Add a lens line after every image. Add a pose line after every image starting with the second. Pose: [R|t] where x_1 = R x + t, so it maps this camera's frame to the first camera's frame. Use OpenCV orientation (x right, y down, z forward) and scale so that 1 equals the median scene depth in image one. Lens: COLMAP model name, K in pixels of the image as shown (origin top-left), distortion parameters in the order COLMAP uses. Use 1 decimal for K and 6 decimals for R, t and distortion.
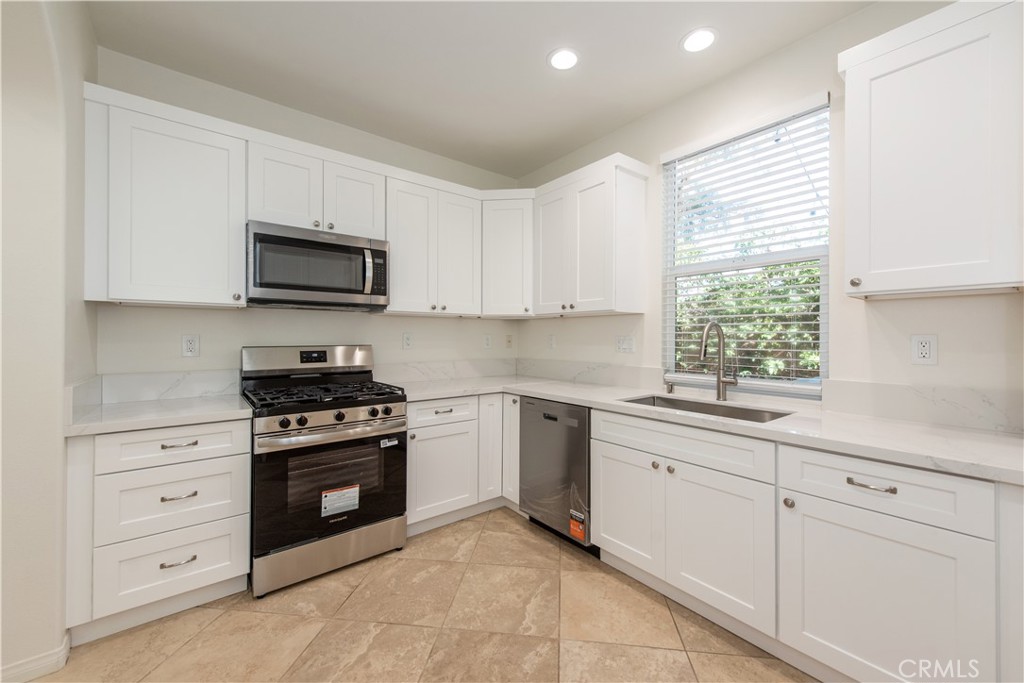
lens RADIAL K [[403.3, 0, 514.4], [0, 403.3, 335.5], [0, 0, 1]] dist [0.004044, -0.000844]
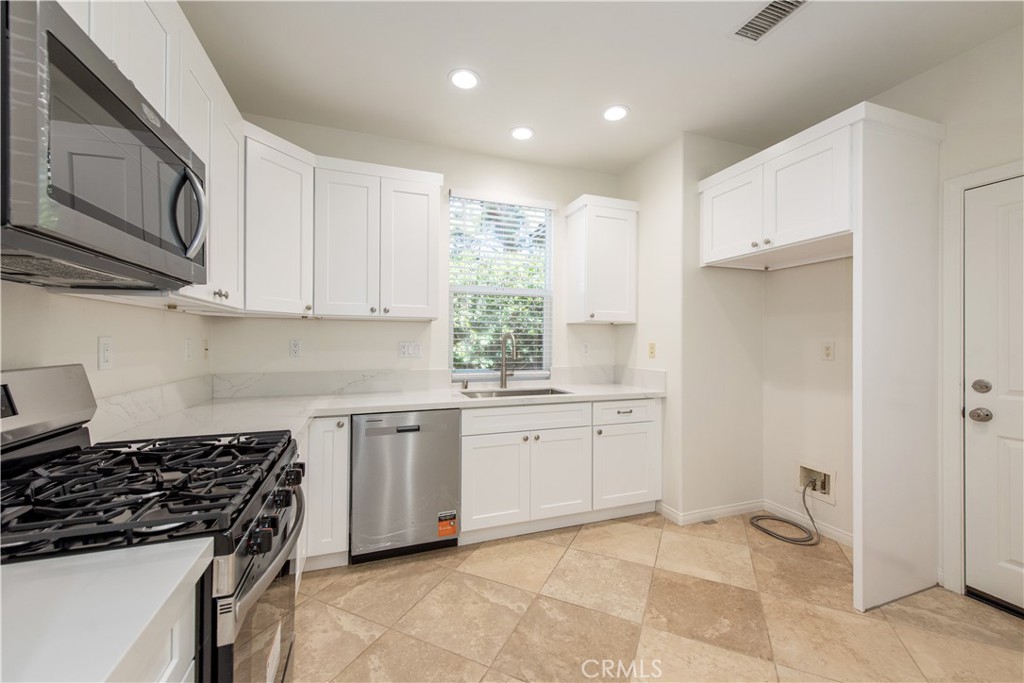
lens RADIAL K [[403.3, 0, 514.5], [0, 403.3, 341.3], [0, 0, 1]] dist [0.004044, -0.000844]
pose [[0.310872, -0.003440, 0.950446, -0.827151], [-0.005876, 0.999967, 0.005541, -0.009957], [-0.950434, -0.007308, 0.310842, 0.543874]]
